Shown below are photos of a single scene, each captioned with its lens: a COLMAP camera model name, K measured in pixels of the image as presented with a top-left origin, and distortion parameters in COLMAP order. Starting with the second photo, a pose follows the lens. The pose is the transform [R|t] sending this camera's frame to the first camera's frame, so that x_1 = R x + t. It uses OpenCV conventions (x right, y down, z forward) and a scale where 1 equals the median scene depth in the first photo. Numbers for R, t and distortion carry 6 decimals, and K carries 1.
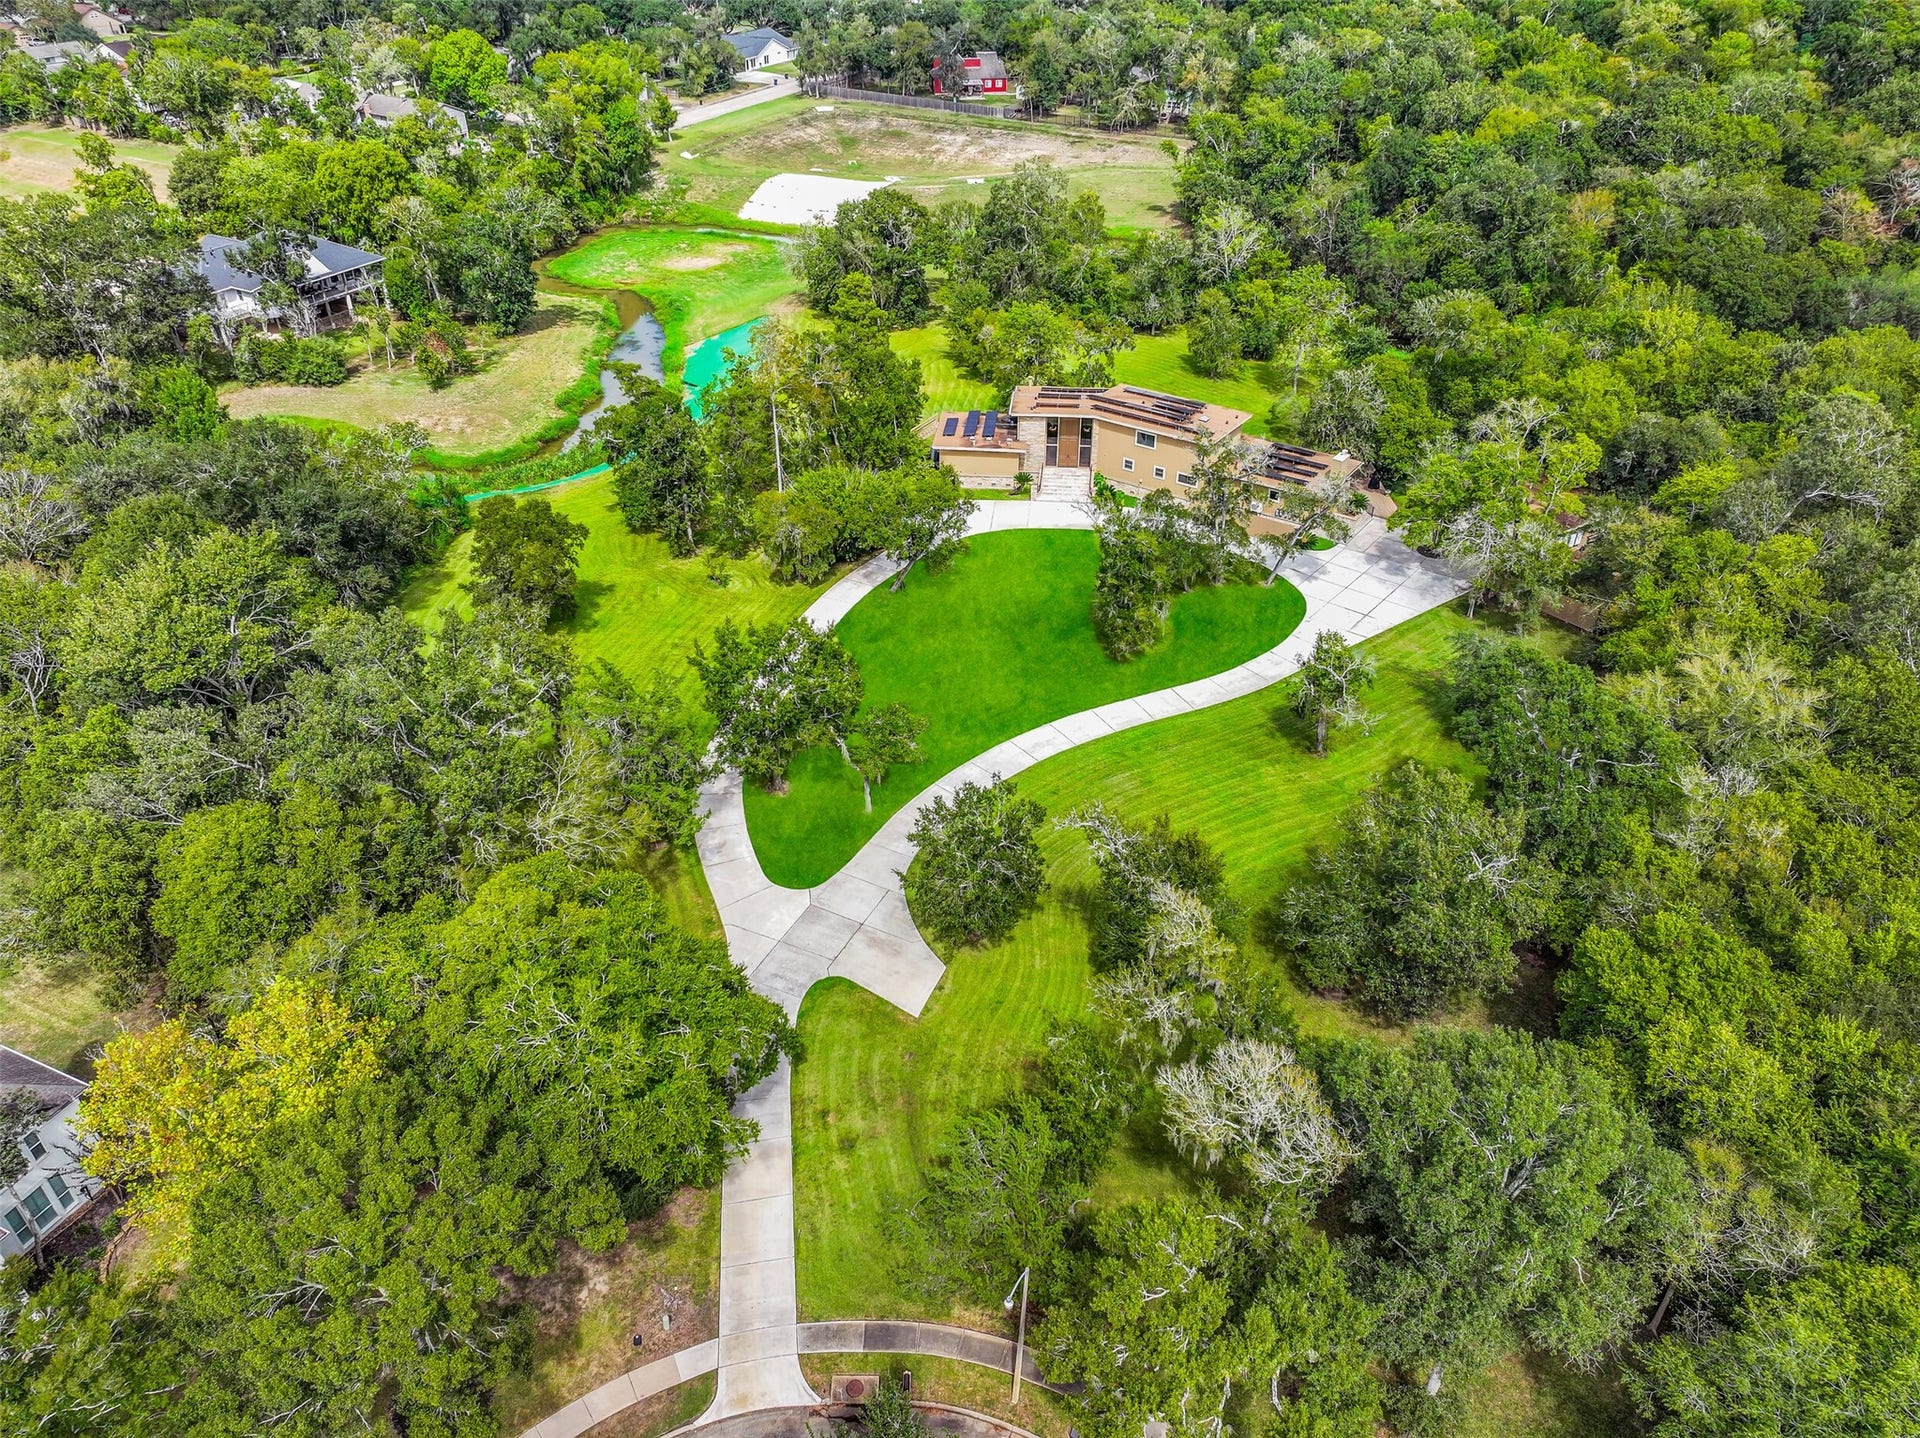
lens RADIAL K [[1352.3, 0, 955.6], [0, 1352.3, 721.0], [0, 0, 1]] dist [-0.003089, 0.015306]
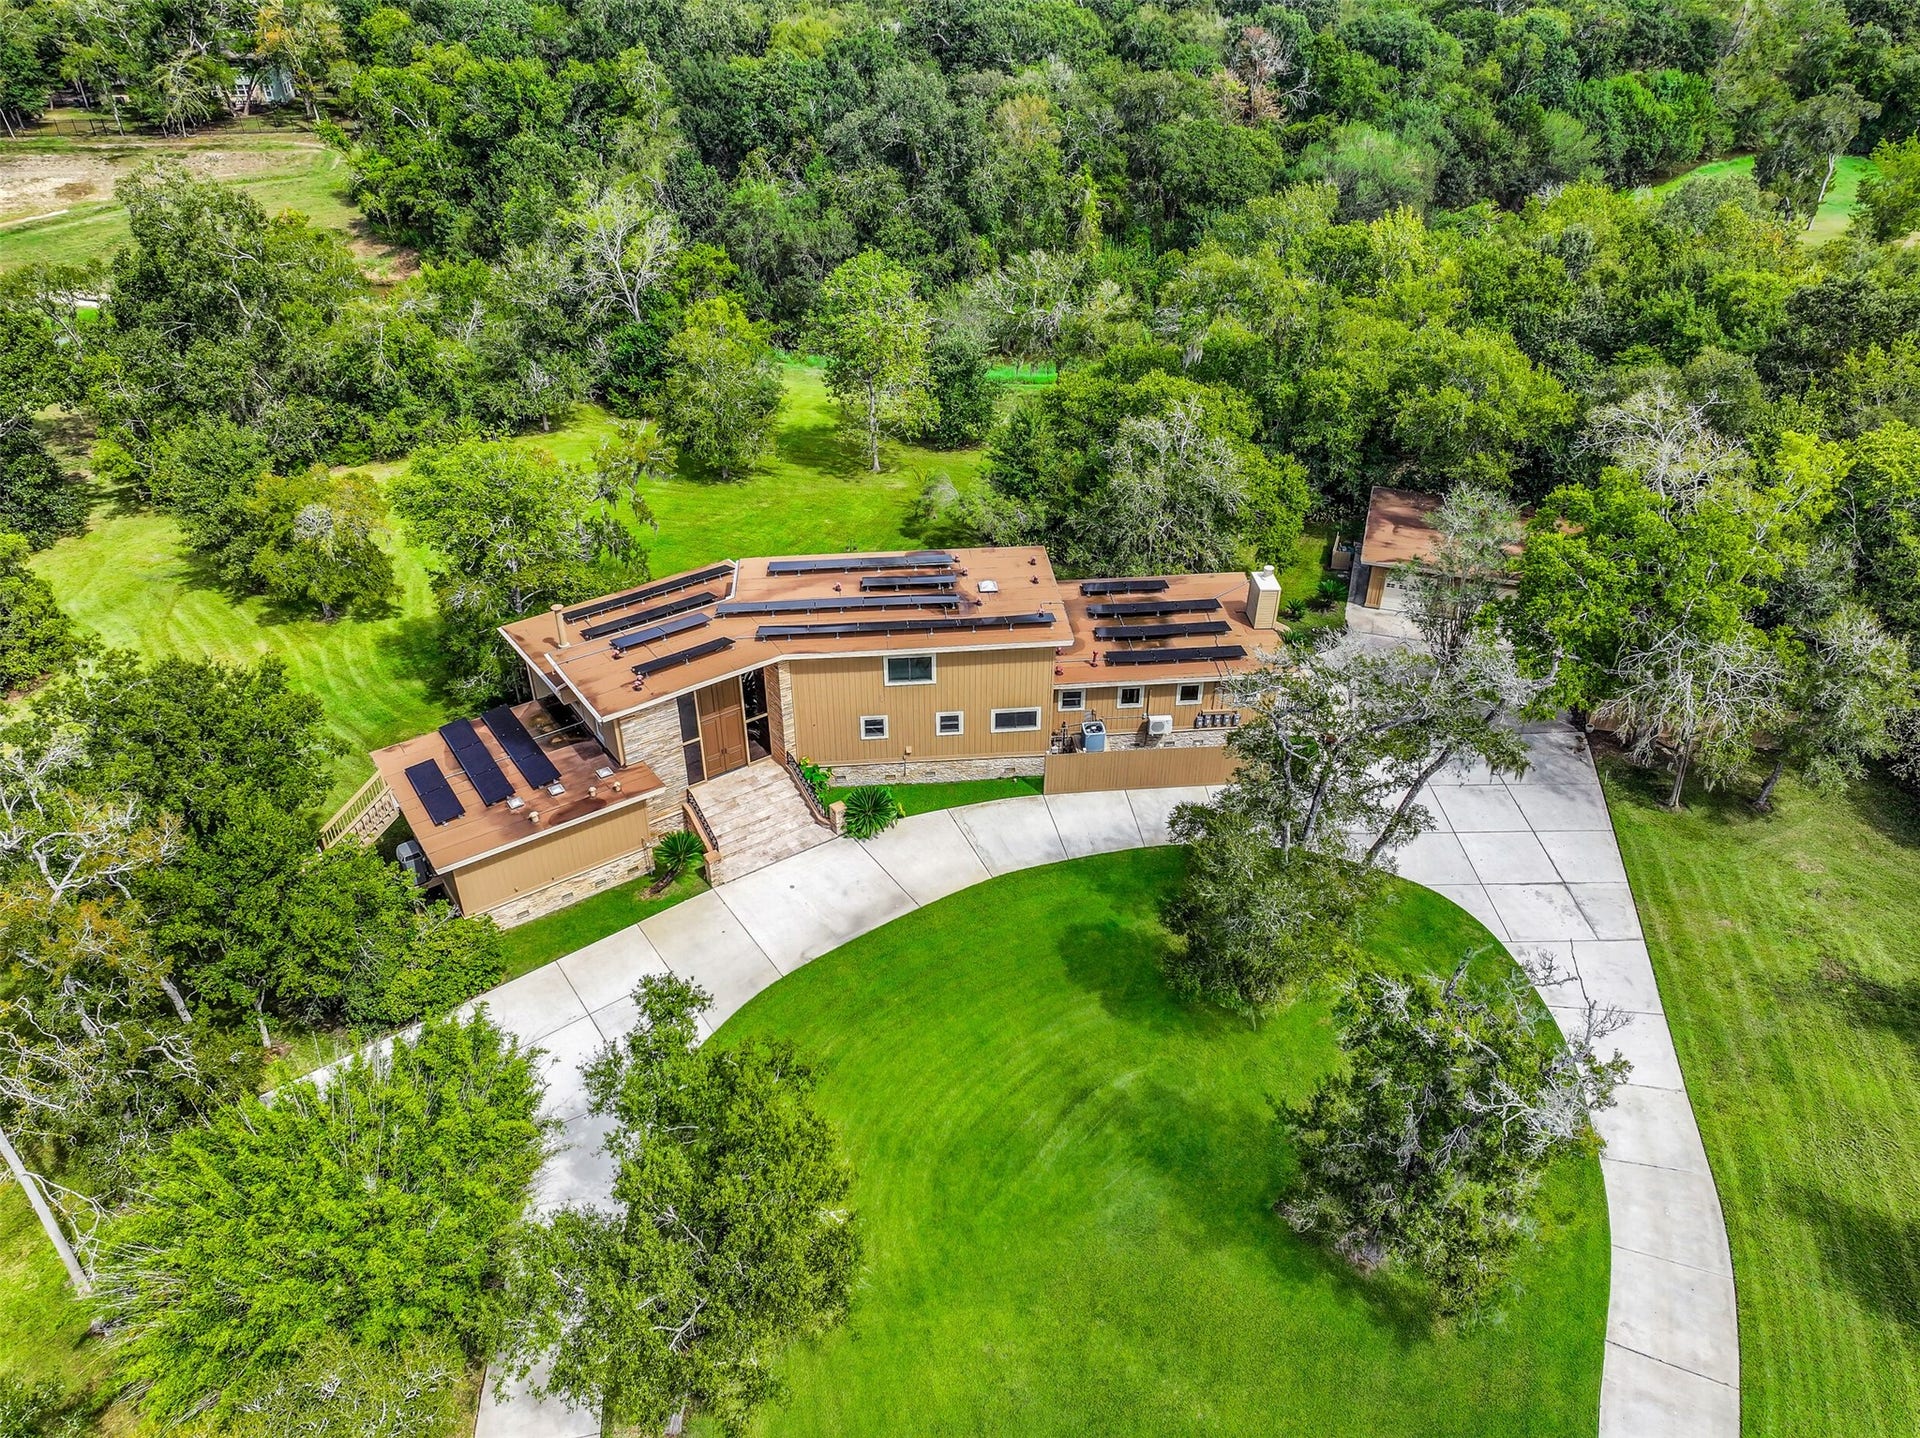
lens RADIAL K [[1352.3, 0, 965.7], [0, 1352.3, 713.3], [0, 0, 1]] dist [-0.003089, 0.015306]
pose [[0.759614, -0.359483, 0.541995, -0.092892], [0.363032, 0.925812, 0.105259, -0.227179], [-0.539624, 0.116806, 0.833764, 0.591567]]
